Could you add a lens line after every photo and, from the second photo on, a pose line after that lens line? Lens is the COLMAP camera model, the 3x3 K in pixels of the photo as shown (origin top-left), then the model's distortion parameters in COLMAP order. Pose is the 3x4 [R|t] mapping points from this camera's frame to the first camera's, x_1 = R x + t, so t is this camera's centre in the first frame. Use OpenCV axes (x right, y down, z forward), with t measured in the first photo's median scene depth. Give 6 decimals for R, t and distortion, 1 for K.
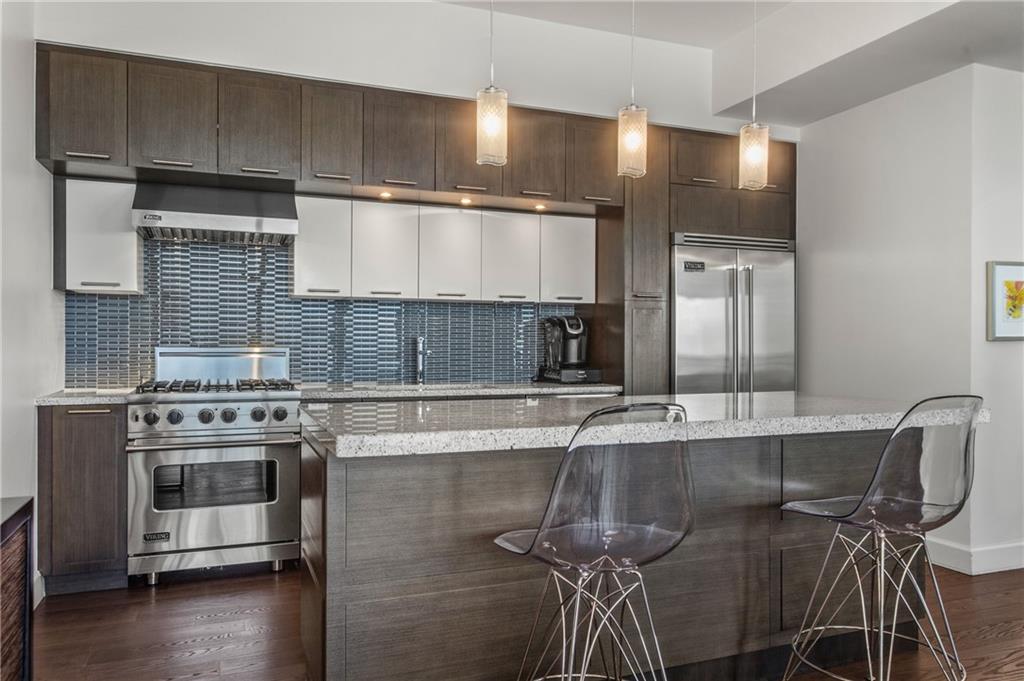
lens RADIAL K [[751.5, 0, 512.0], [0, 751.5, 340.5], [0, 0, 1]] dist [0.008303, 0.002275]
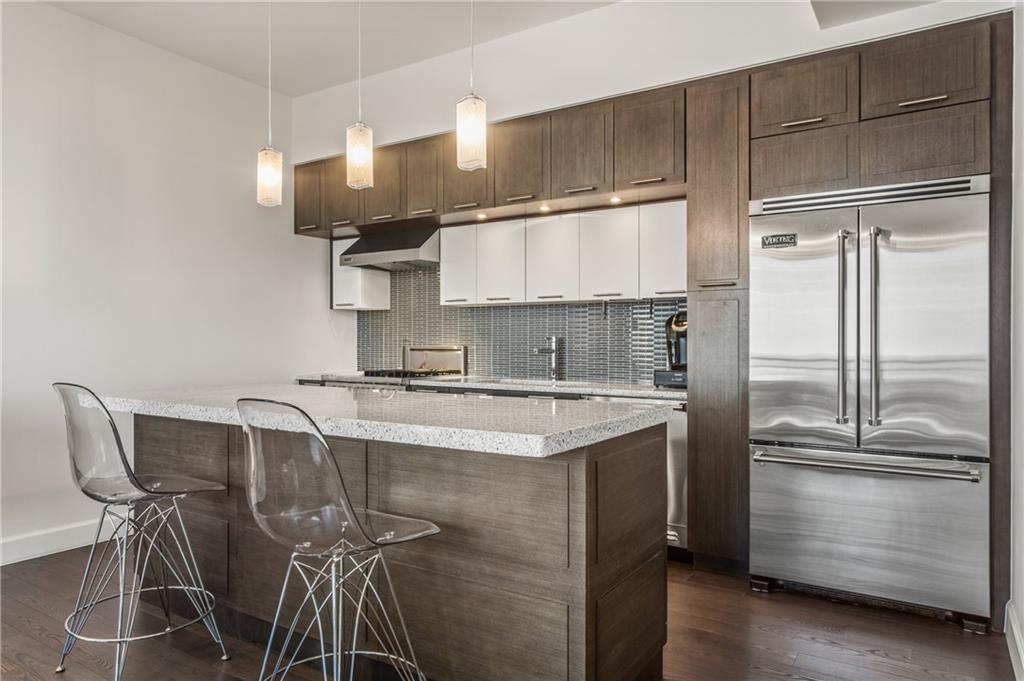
lens RADIAL K [[733.6, 0, 475.3], [0, 733.6, 340.5], [0, 0, 1]] dist [0.063242, 0.000005]
pose [[0.533160, -0.004805, -0.846001, 0.752403], [0.008566, 0.999963, -0.000281, 0.000299], [0.845971, -0.007097, 0.533181, 0.356146]]
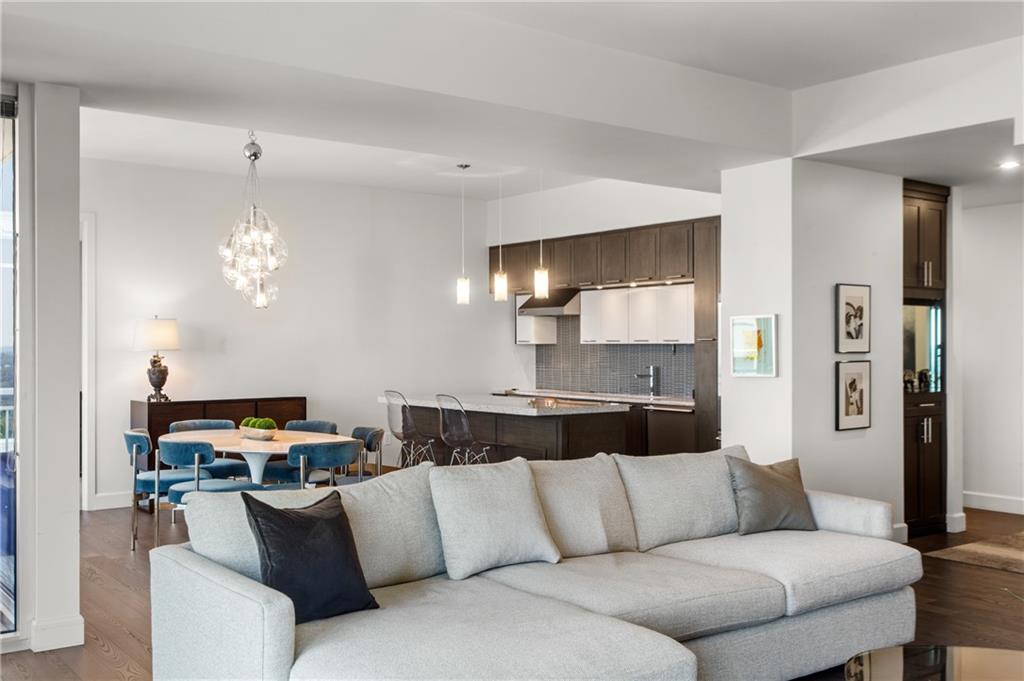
lens RADIAL K [[995.4, 0, 492.1], [0, 995.4, 346.7], [0, 0, 1]] dist [0.008638, 0.011954]
pose [[0.249372, -0.007033, -0.968382, 1.947033], [0.007381, 0.999958, -0.005362, -0.039123], [0.968380, -0.005810, 0.249414, 0.149124]]
